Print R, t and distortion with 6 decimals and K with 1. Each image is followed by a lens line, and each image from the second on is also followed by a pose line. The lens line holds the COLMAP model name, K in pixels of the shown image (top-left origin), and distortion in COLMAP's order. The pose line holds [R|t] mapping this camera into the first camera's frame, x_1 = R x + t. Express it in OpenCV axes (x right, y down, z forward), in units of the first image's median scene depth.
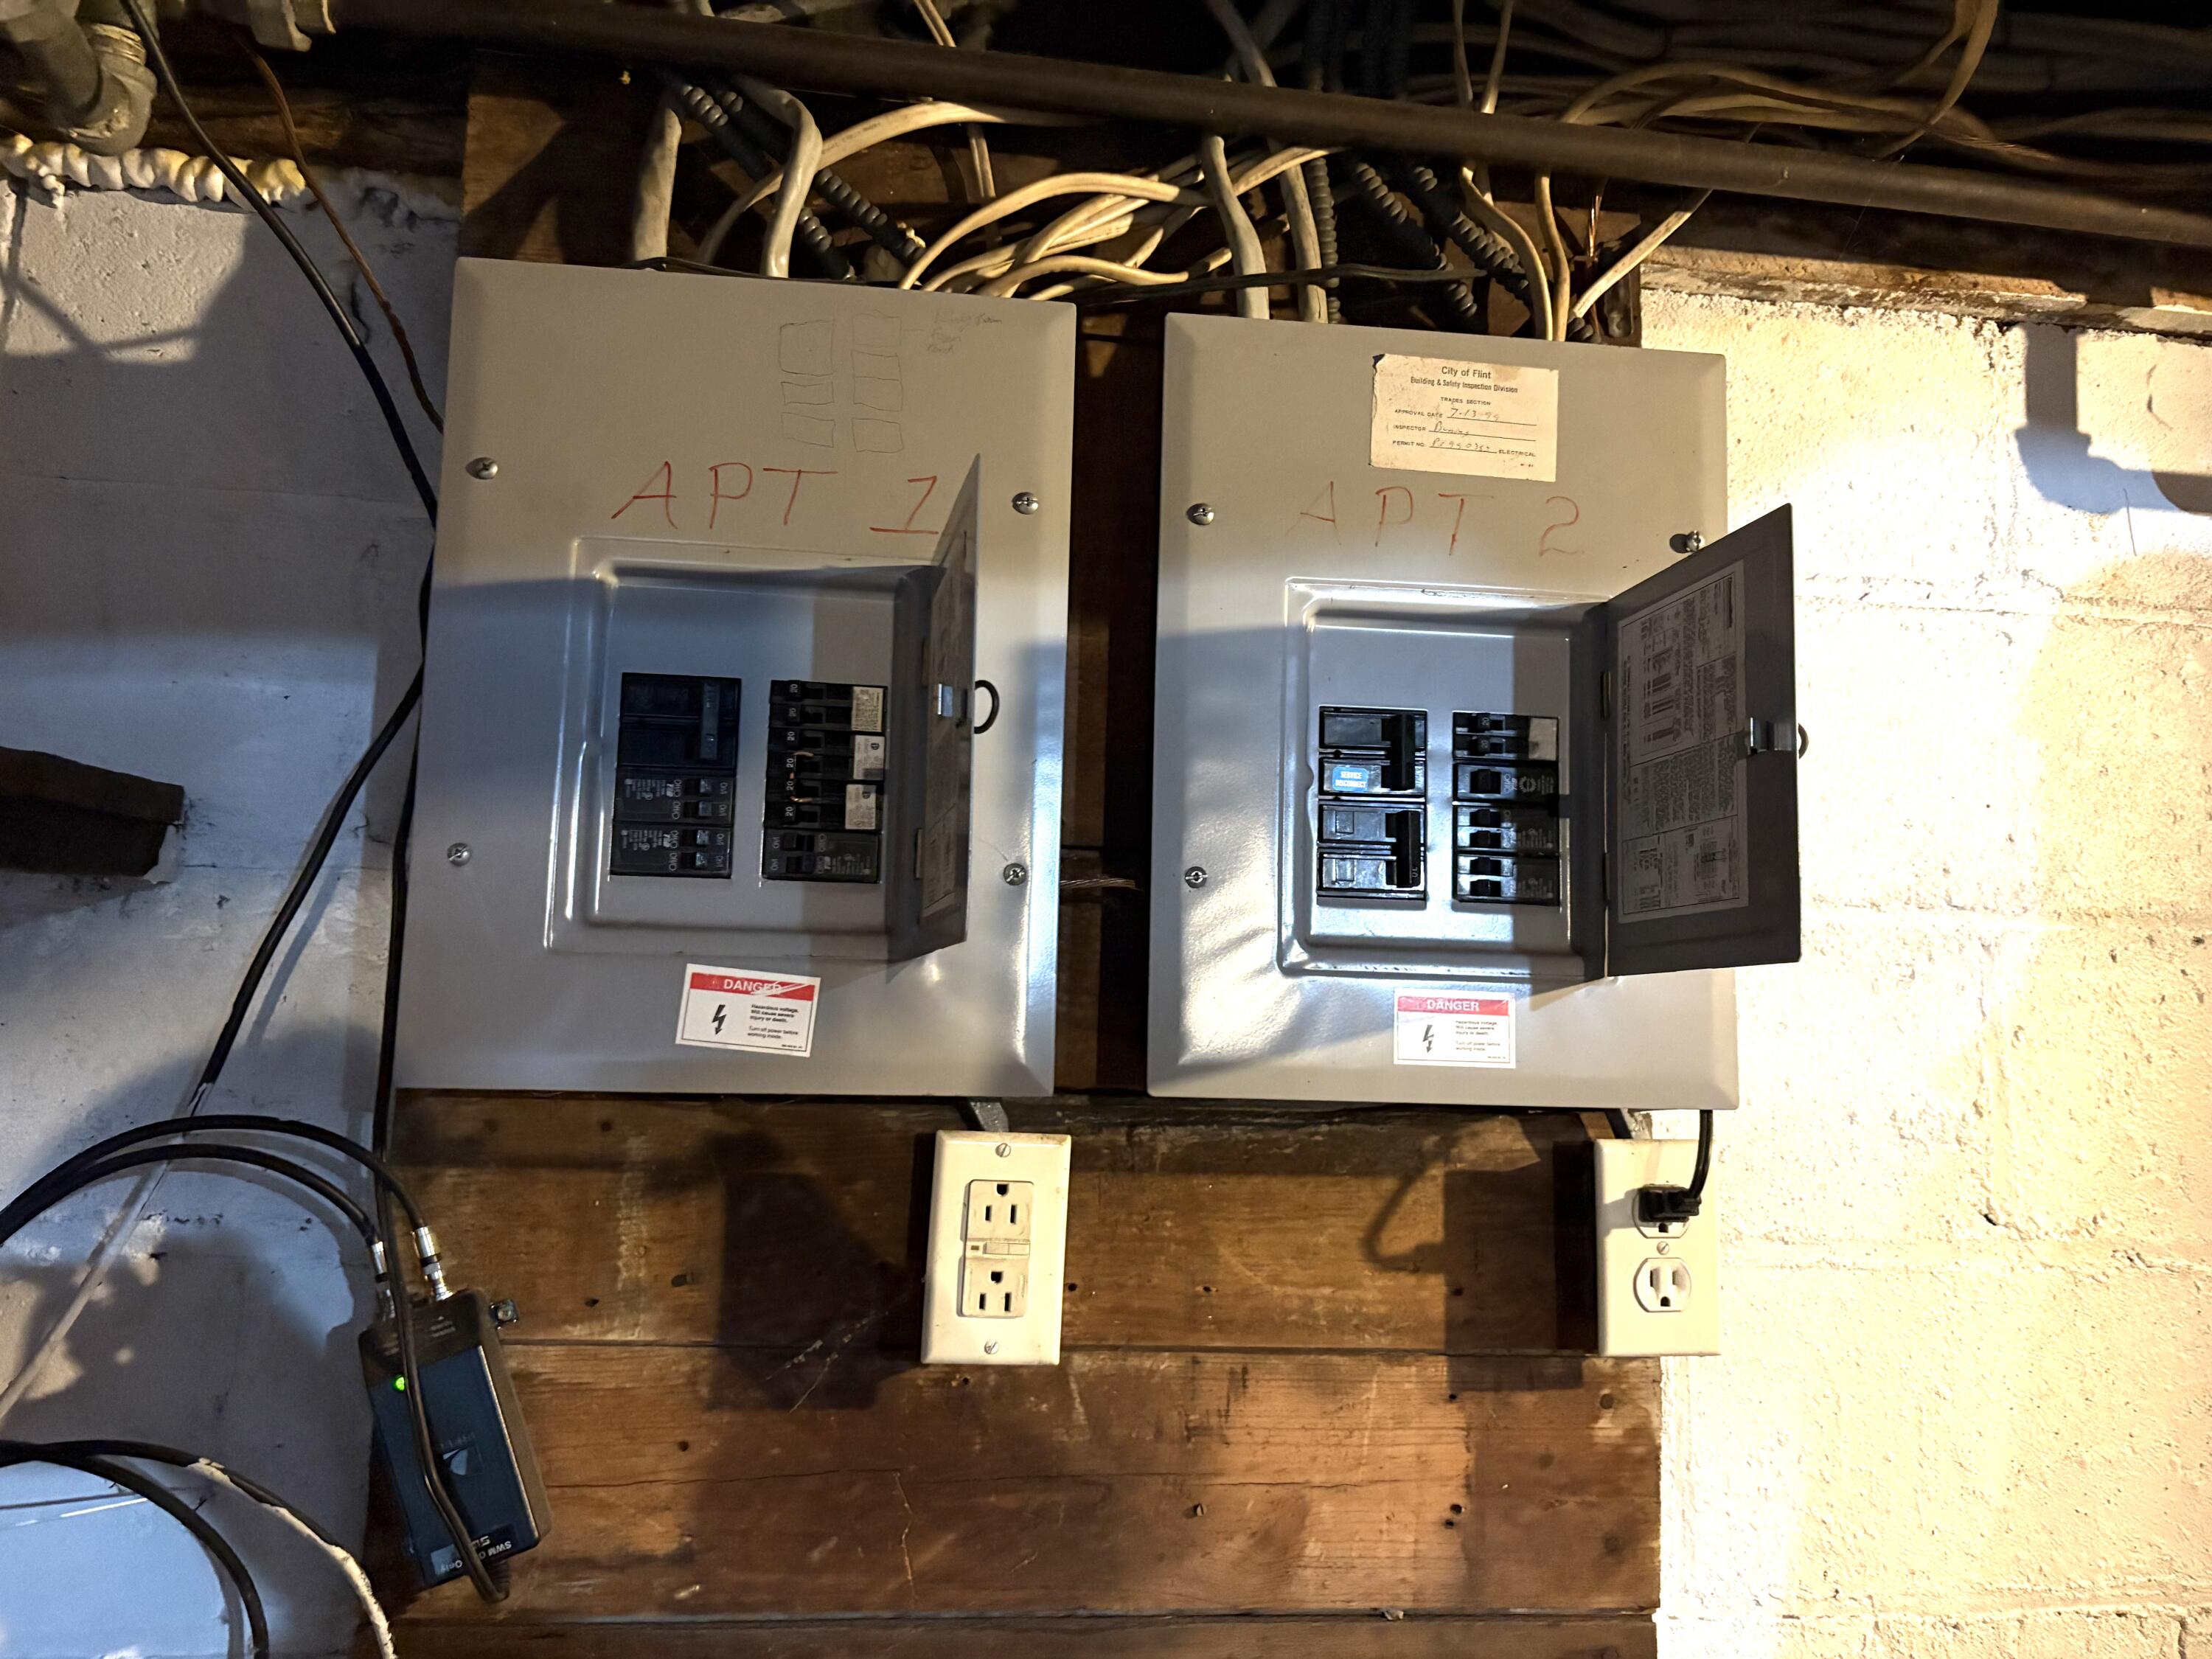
lens RADIAL K [[1699.5, 0, 1117.7], [0, 1699.5, 821.4], [0, 0, 1]] dist [0.000000, 0.001793]
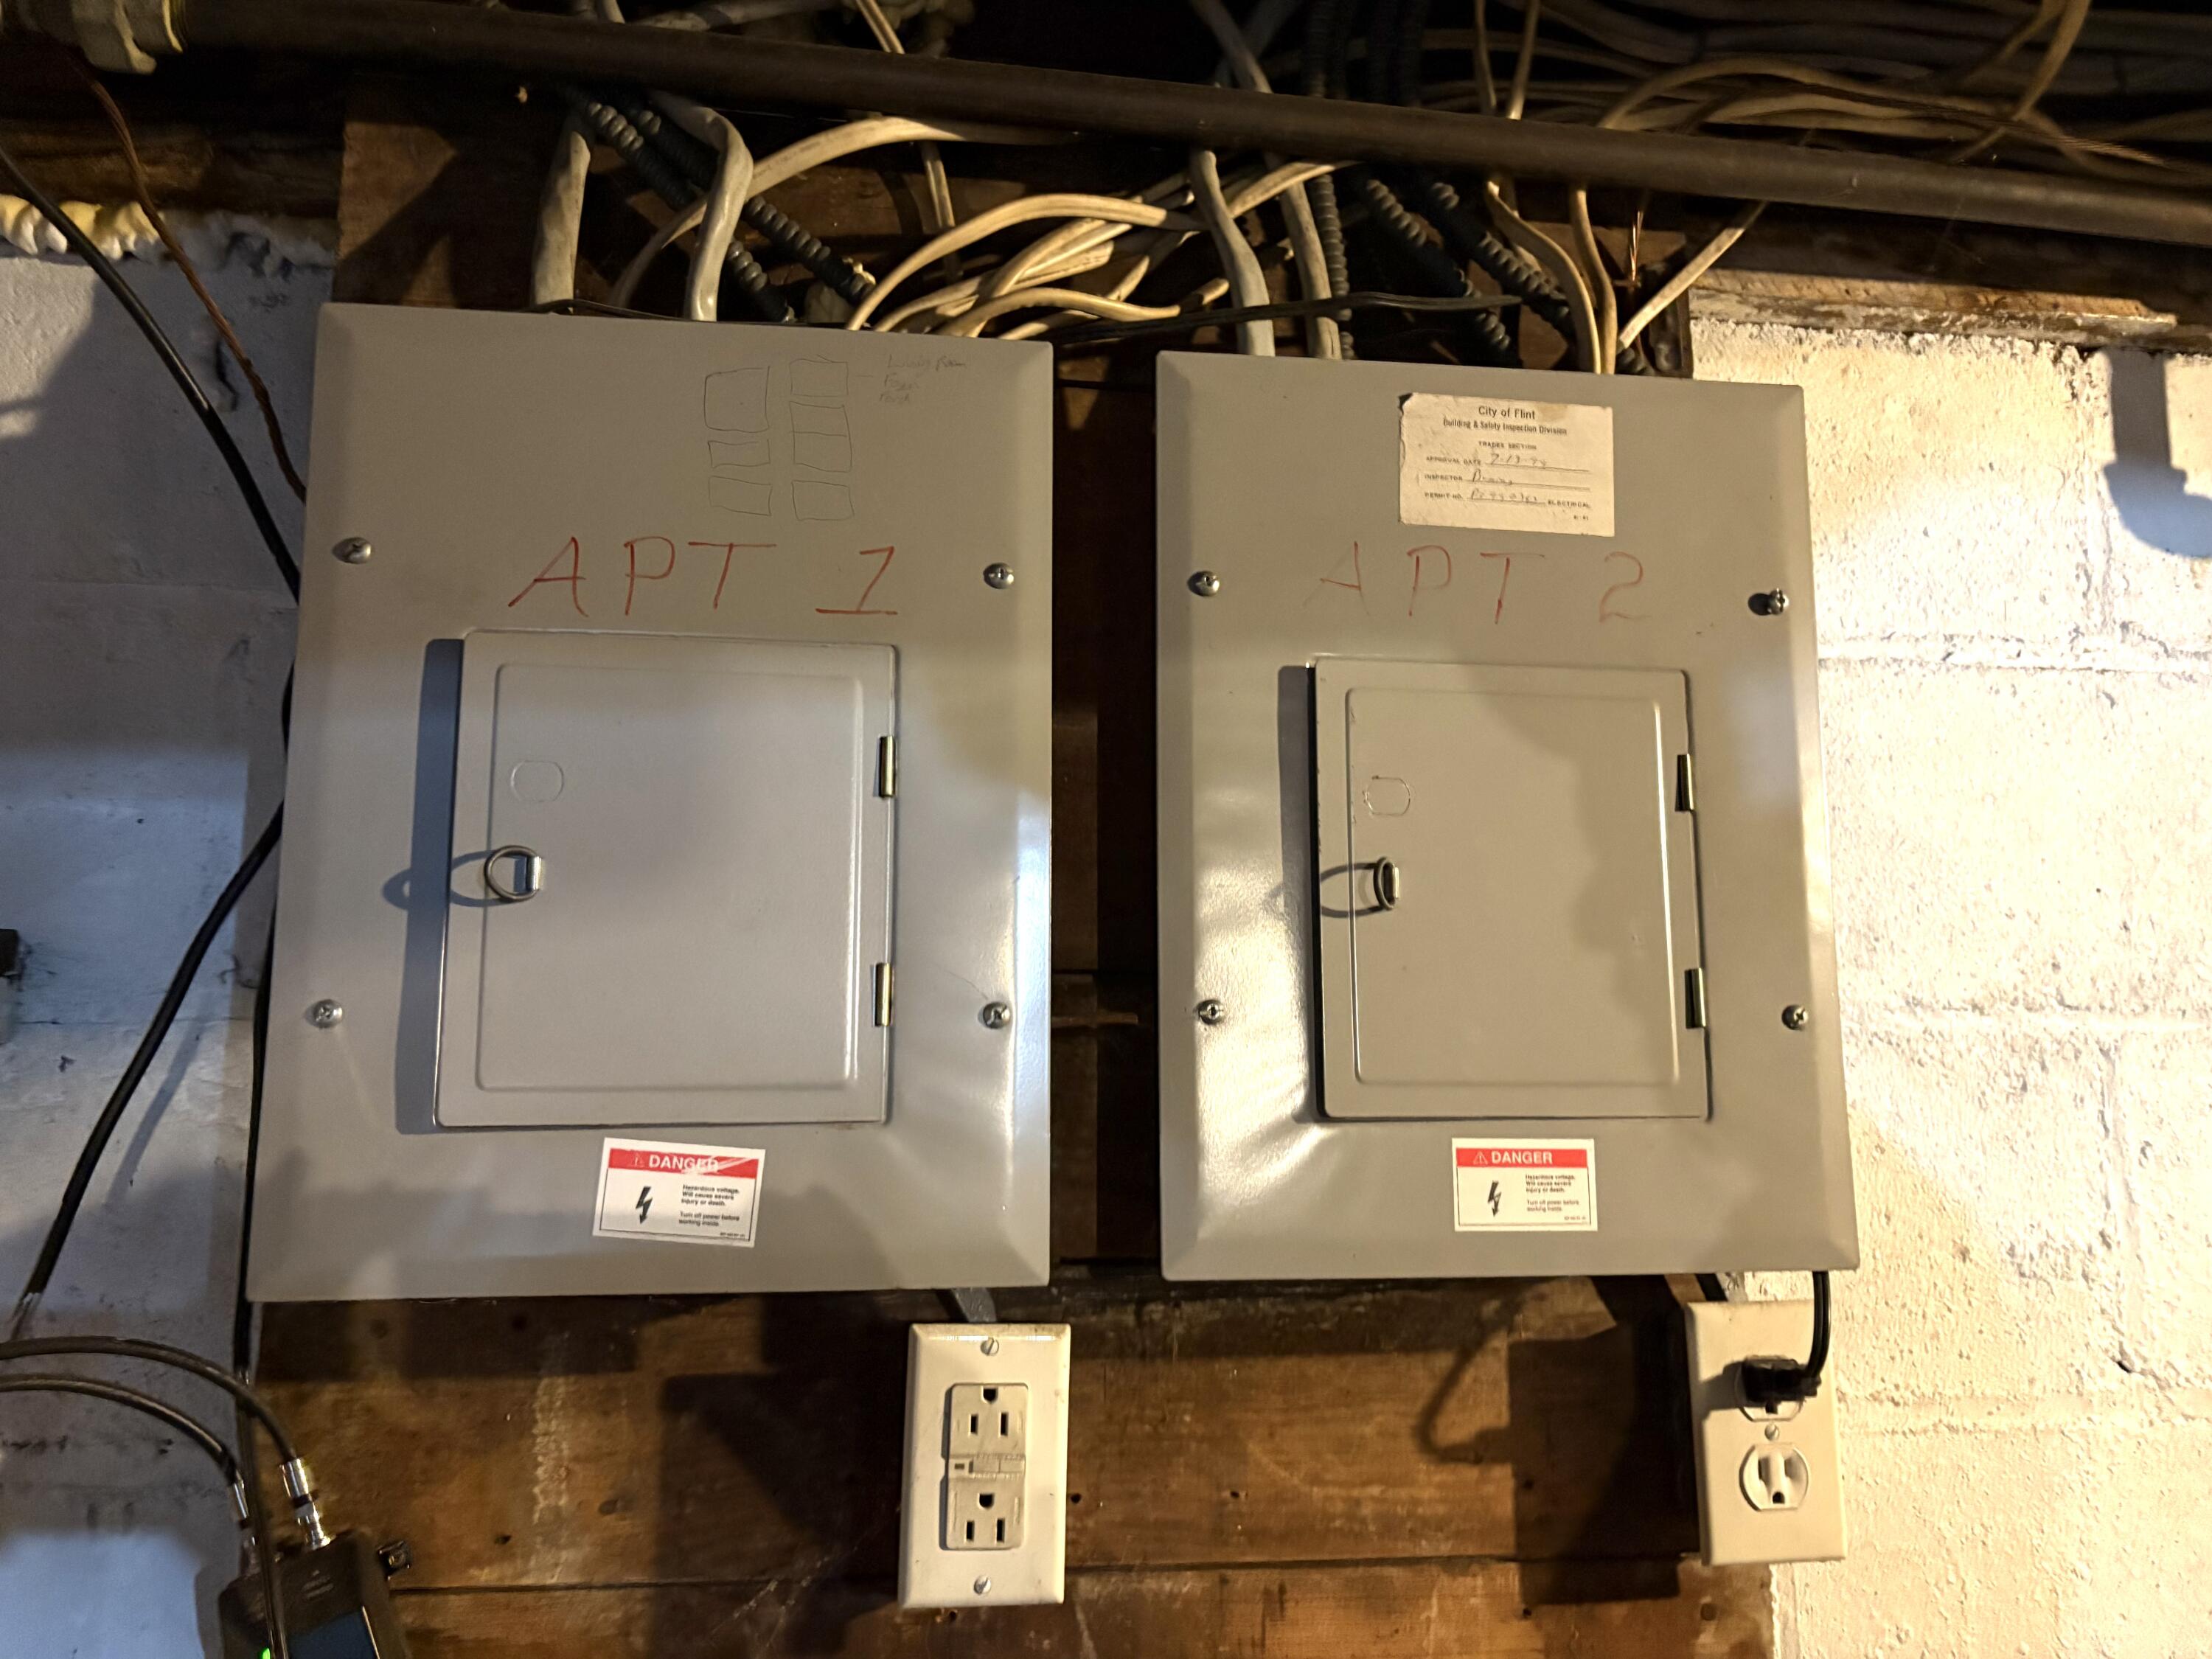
lens RADIAL K [[1670.4, 0, 1106.0], [0, 1670.4, 829.5], [0, 0, 1]] dist [0.000281, -0.010306]
pose [[0.999637, -0.025160, 0.009687, -0.011124], [0.025422, 0.999286, -0.027944, -0.033343], [-0.008977, 0.028180, 0.999563, 0.156642]]
